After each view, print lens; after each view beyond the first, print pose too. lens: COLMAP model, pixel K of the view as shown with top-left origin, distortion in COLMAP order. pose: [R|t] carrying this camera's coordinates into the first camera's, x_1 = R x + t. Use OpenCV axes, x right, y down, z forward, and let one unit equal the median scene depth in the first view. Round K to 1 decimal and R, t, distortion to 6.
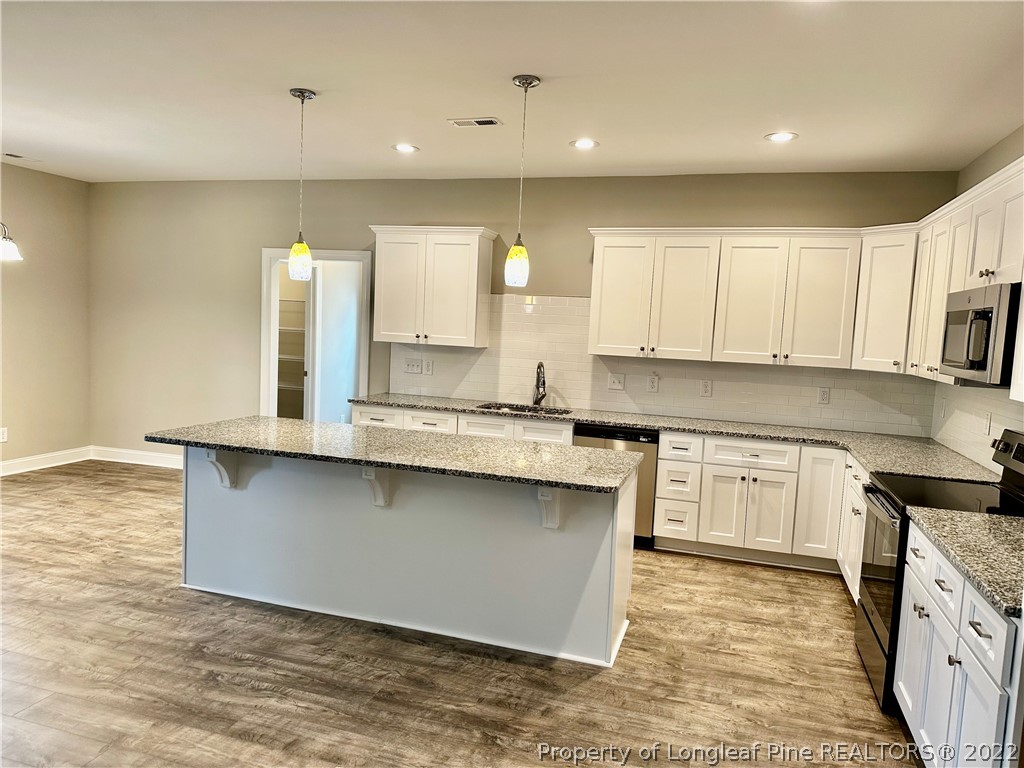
lens RADIAL K [[720.2, 0, 509.3], [0, 720.2, 374.1], [0, 0, 1]] dist [0.067908, -0.084327]
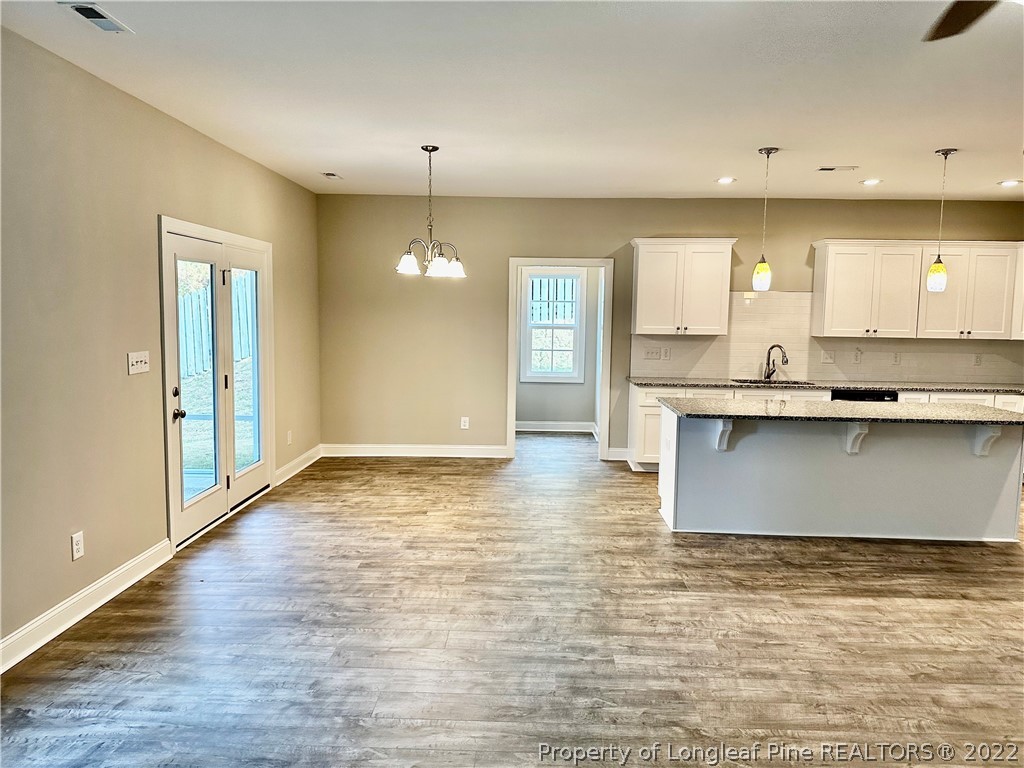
lens RADIAL K [[720.2, 0, 513.2], [0, 720.2, 382.4], [0, 0, 1]] dist [0.067908, -0.084327]
pose [[0.960868, -0.060249, 0.270374, -0.910238], [0.048951, 0.997631, 0.048341, -0.042648], [-0.272646, -0.033214, 0.961541, -0.129783]]
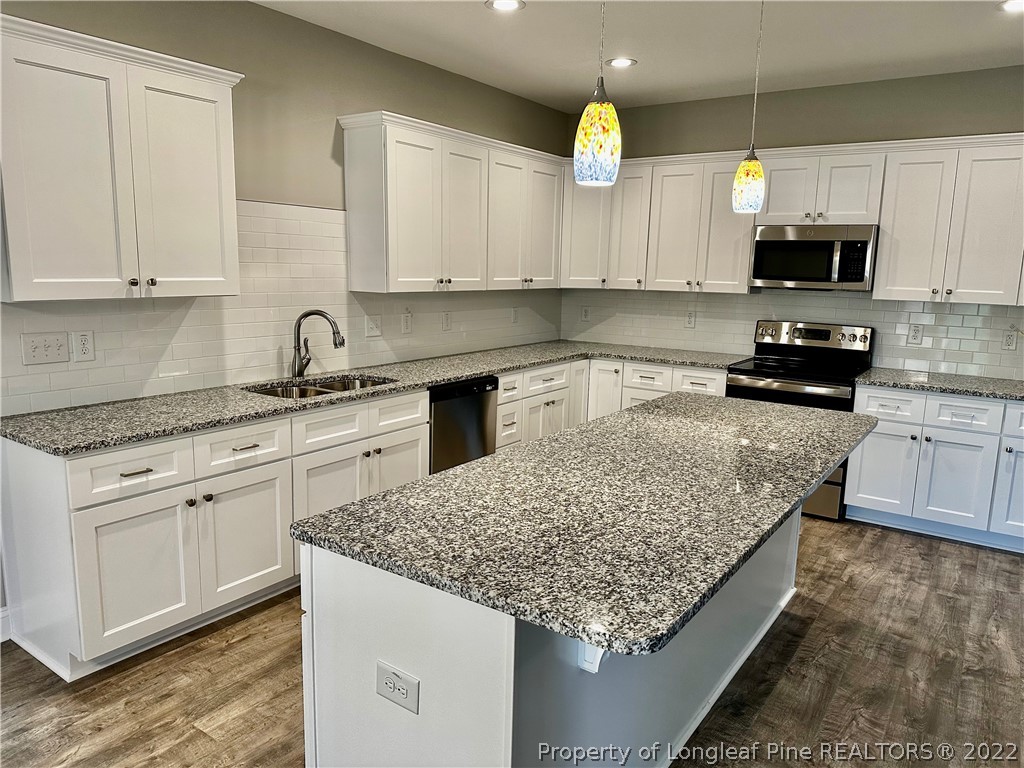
lens RADIAL K [[720.2, 0, 516.7], [0, 720.2, 380.7], [0, 0, 1]] dist [0.067908, -0.084327]
pose [[0.293779, -0.195255, 0.935719, -0.643823], [0.055074, 0.980746, 0.187360, -0.081543], [-0.954285, -0.003508, 0.298876, 0.758064]]
